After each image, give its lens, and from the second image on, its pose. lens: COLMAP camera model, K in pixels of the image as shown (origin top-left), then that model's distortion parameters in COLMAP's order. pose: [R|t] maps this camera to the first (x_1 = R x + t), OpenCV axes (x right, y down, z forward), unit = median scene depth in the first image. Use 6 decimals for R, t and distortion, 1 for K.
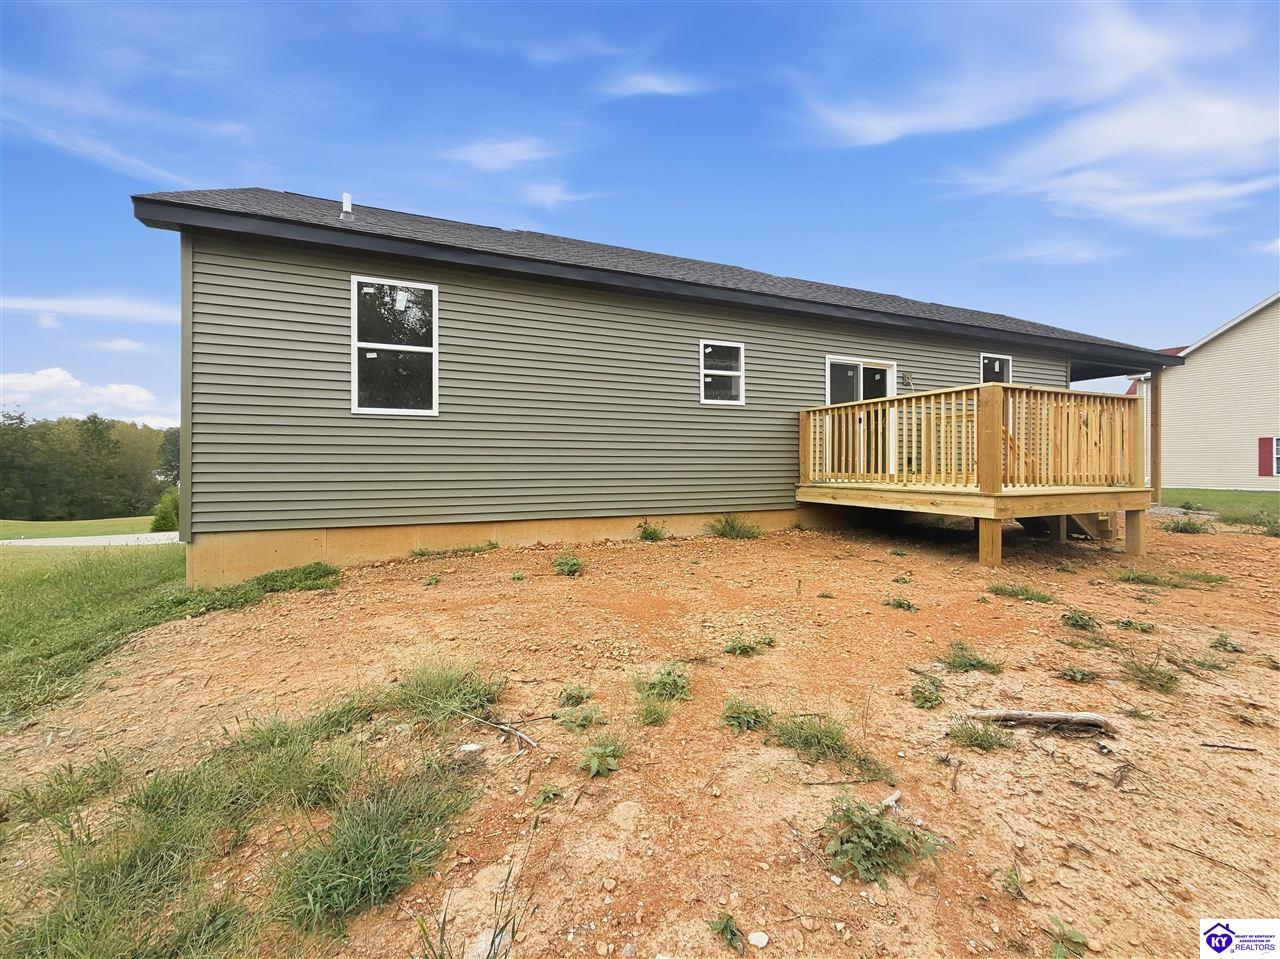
lens RADIAL K [[515.3, 0, 639.9], [0, 515.3, 484.0], [0, 0, 1]] dist [0.001398, 0.000082]
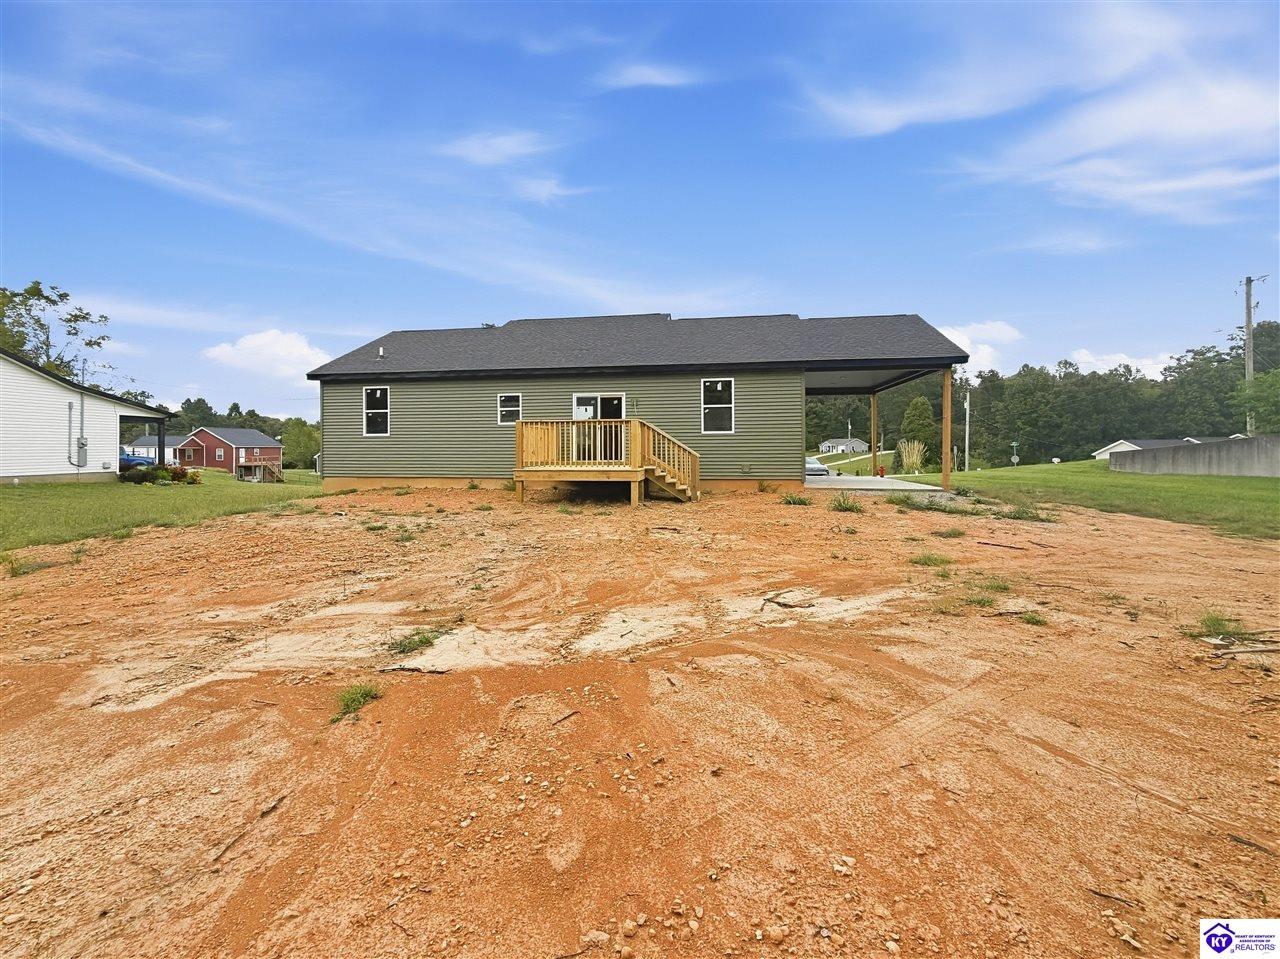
lens RADIAL K [[515.0, 0, 650.4], [0, 515.0, 481.4], [0, 0, 1]] dist [0.004778, 0.000906]
pose [[0.848294, 0.037552, -0.528193, 1.734429], [-0.018187, 0.998960, 0.041812, -0.028193], [0.529214, -0.025863, 0.848094, -0.431872]]
